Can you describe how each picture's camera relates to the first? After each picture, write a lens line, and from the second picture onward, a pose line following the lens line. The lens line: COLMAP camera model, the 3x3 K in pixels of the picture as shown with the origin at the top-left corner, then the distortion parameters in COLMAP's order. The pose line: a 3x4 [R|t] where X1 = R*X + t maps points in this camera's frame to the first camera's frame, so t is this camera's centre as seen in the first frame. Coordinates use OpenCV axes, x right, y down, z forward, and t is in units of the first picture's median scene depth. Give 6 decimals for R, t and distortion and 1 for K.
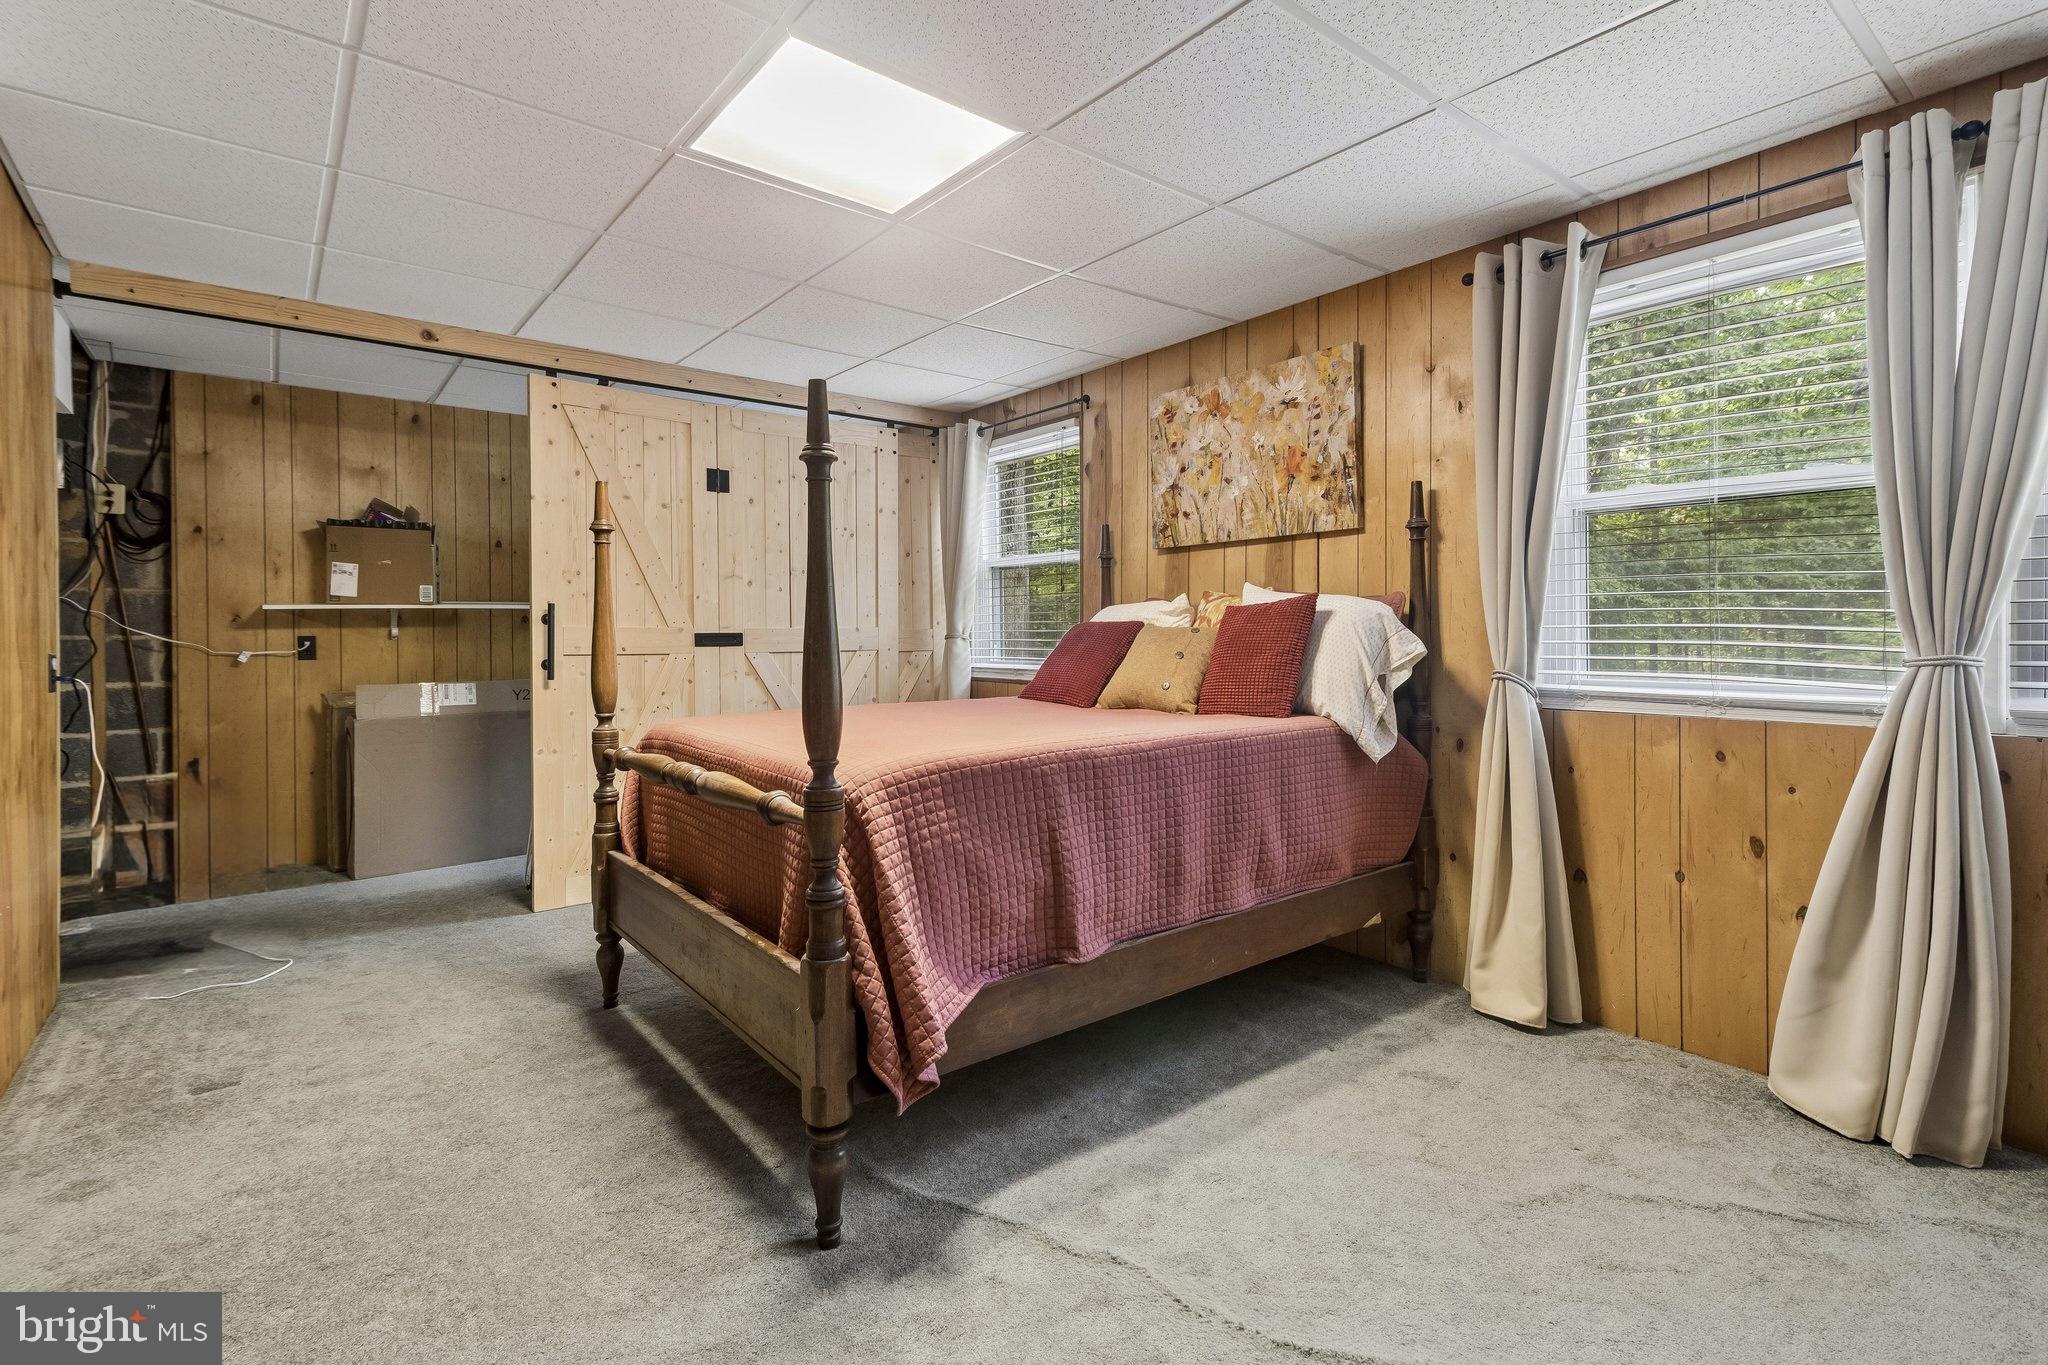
lens RADIAL K [[953.6, 0, 1028.7], [0, 953.6, 646.8], [0, 0, 1]] dist [0.004800, 0.000548]
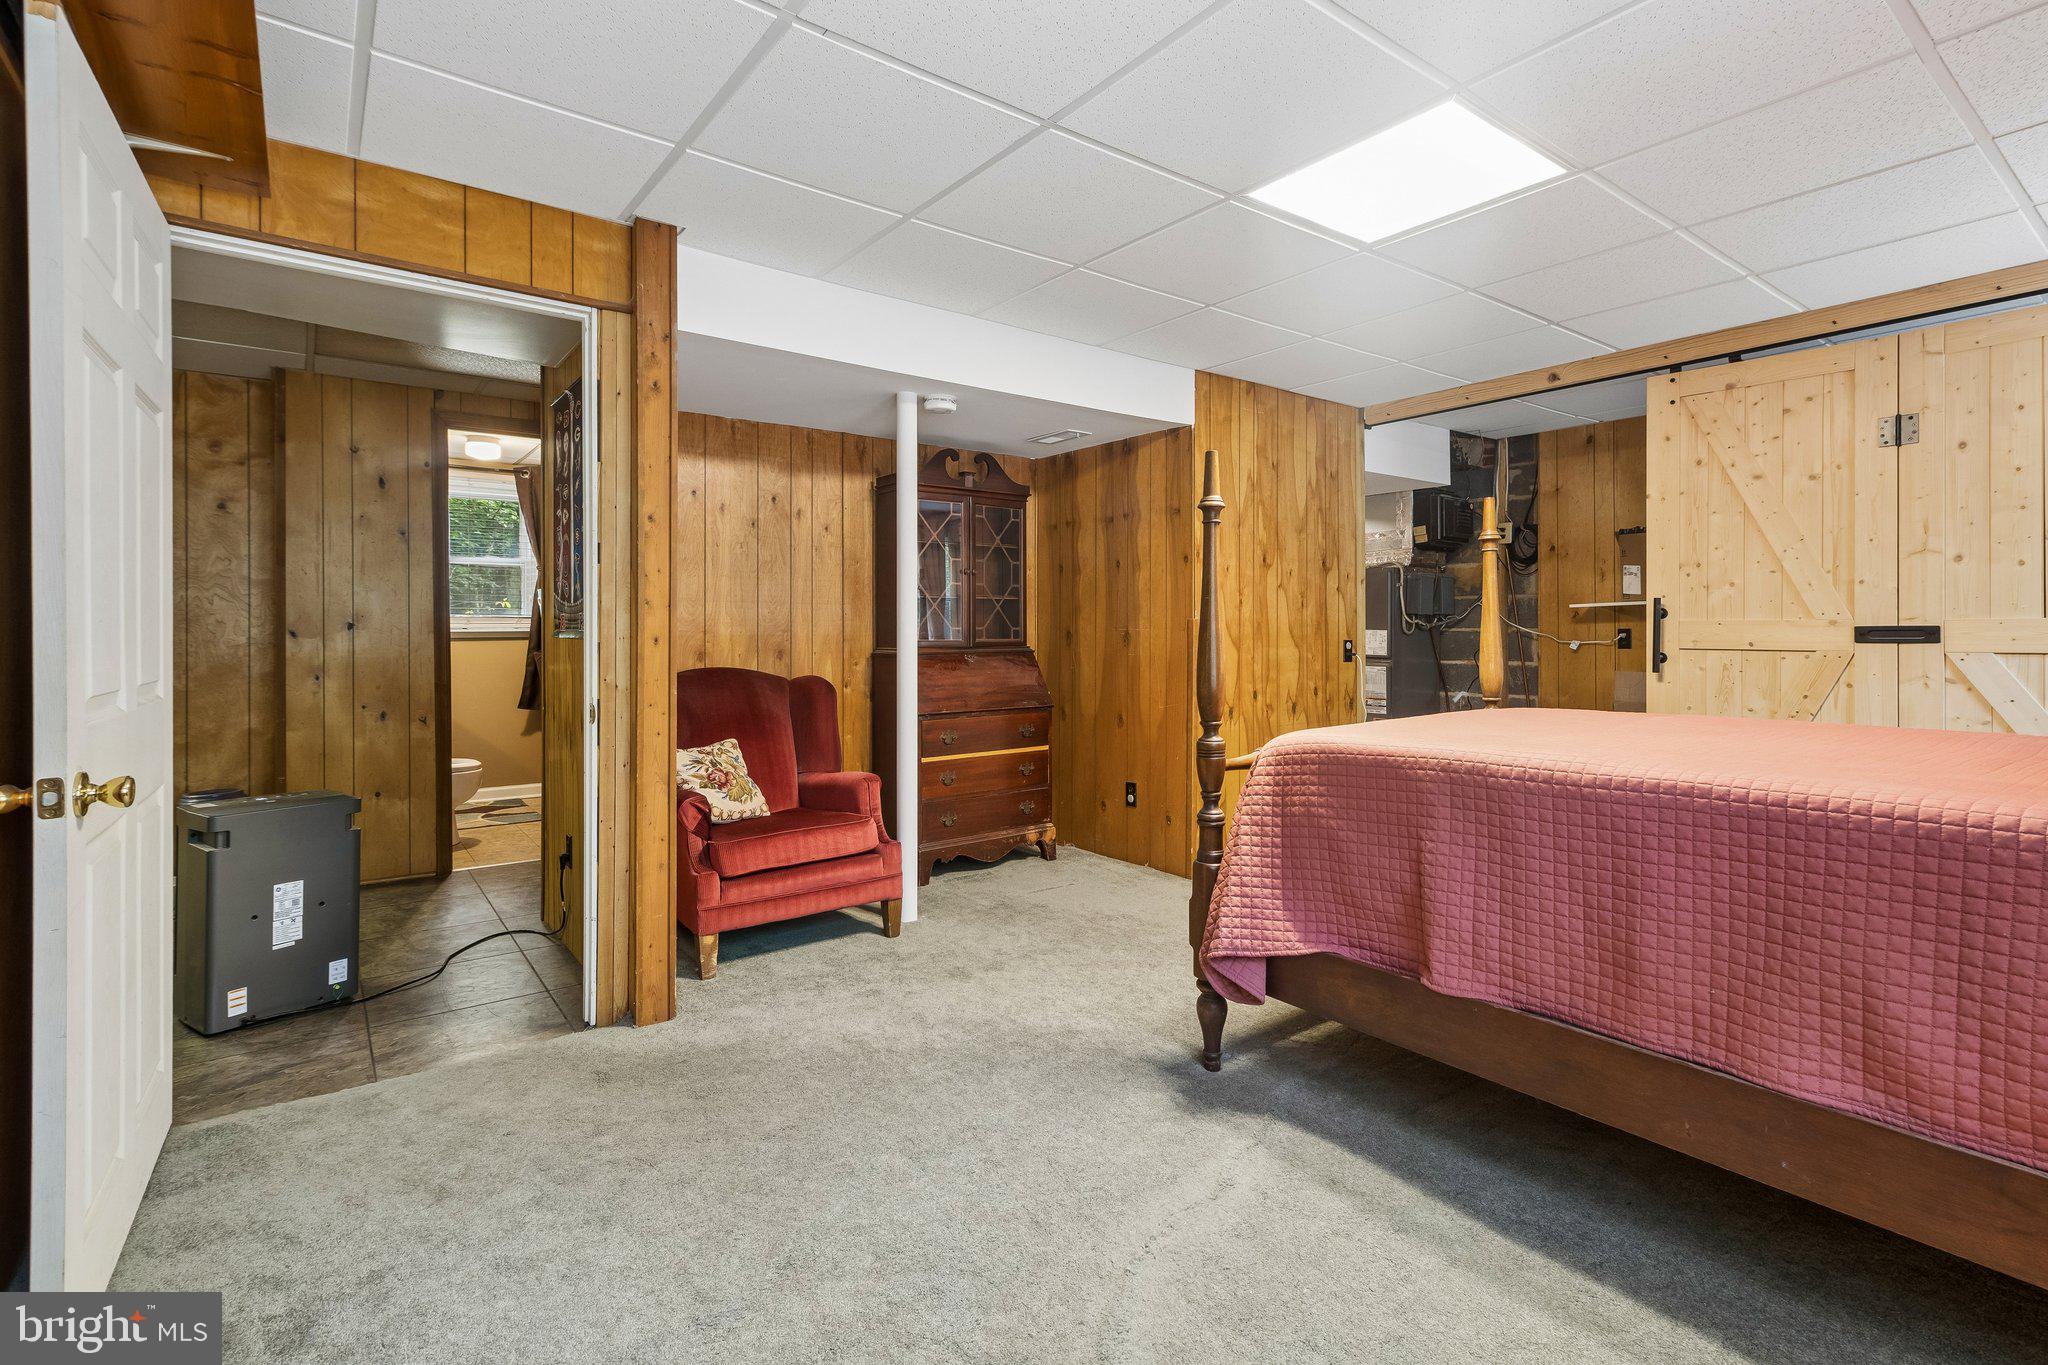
lens RADIAL K [[953.6, 0, 1028.7], [0, 953.6, 646.8], [0, 0, 1]] dist [0.004800, 0.000548]
pose [[-0.030111, 0.021625, -0.999313, 0.575699], [-0.010347, 0.999706, 0.021946, -0.008705], [0.999493, 0.011000, -0.029878, 0.375895]]
